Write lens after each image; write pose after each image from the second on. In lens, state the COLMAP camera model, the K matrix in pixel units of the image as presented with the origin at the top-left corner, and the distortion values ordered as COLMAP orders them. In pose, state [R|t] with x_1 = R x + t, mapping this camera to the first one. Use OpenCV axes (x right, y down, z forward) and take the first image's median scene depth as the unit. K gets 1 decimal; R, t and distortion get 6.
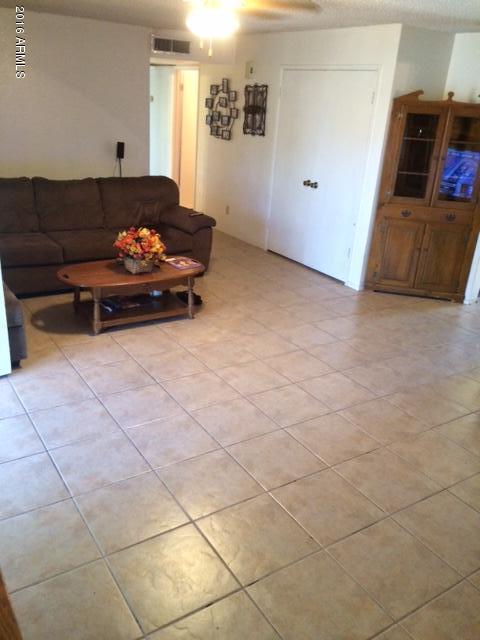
lens RADIAL K [[542.9, 0, 239.6], [0, 542.9, 321.5], [0, 0, 1]] dist [0.040535, -0.066235]
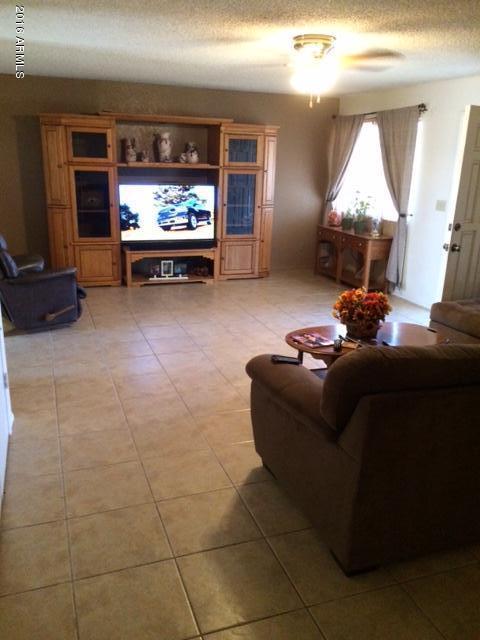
lens RADIAL K [[542.9, 0, 239.8], [0, 542.9, 320.5], [0, 0, 1]] dist [0.040535, -0.066235]
pose [[-0.968054, -0.147722, 0.202605, -0.156924], [0.010832, 0.782635, 0.622387, -0.616875], [-0.250506, 0.604699, -0.756033, 1.598518]]
